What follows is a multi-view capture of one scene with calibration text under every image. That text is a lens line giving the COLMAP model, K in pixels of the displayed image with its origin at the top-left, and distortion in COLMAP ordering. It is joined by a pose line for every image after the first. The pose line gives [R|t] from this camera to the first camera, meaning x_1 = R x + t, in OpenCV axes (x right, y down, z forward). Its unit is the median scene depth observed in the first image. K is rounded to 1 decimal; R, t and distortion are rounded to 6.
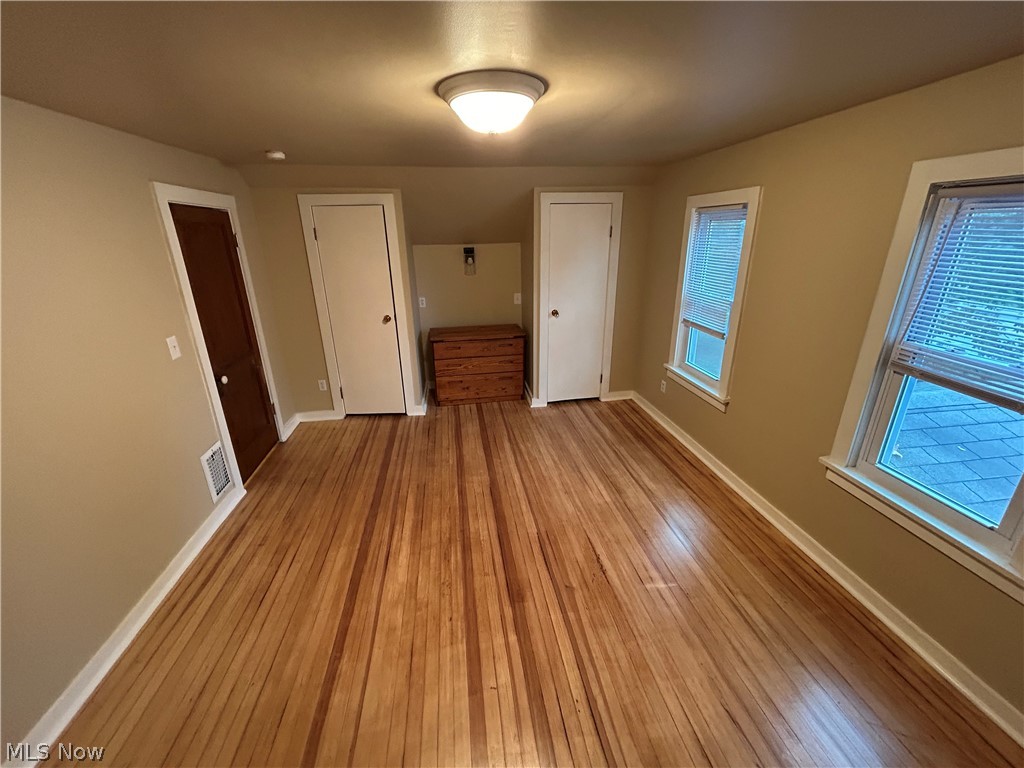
lens RADIAL K [[407.0, 0, 512.0], [0, 407.0, 384.0], [0, 0, 1]] dist [0.000751, 0.000148]
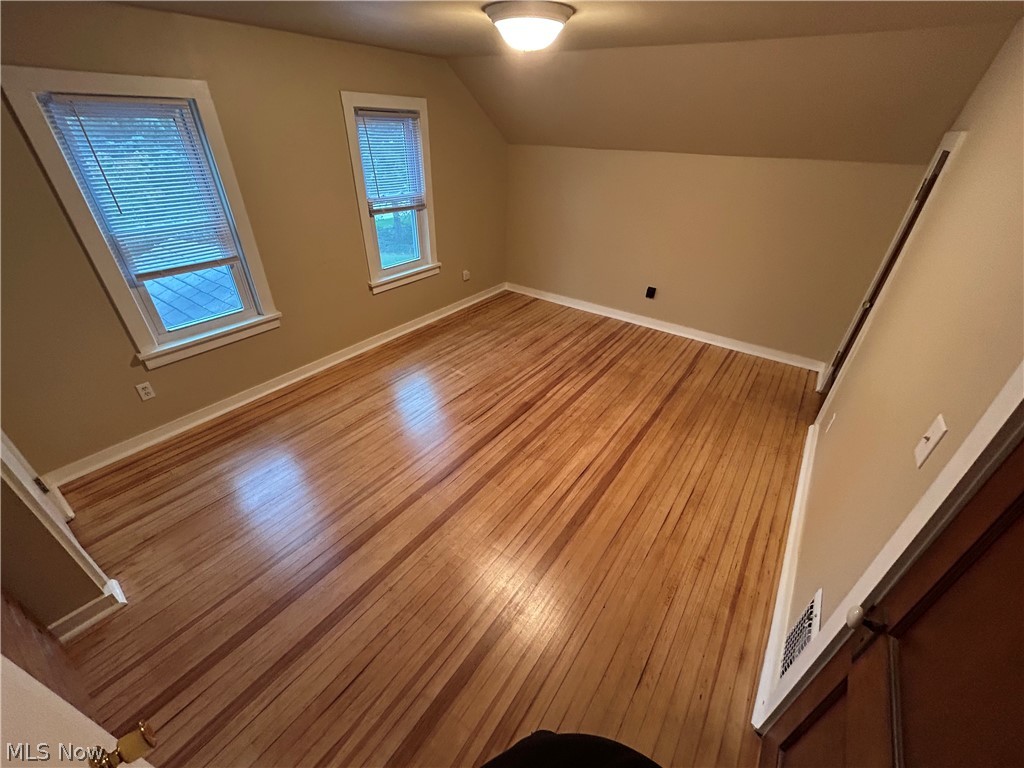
lens RADIAL K [[407.0, 0, 512.0], [0, 407.0, 384.0], [0, 0, 1]] dist [0.000751, 0.000148]
pose [[-0.702683, -0.381031, 0.600876, -0.754782], [0.244783, 0.663501, 0.706999, -0.553139], [-0.668071, 0.643880, -0.372961, 1.428790]]
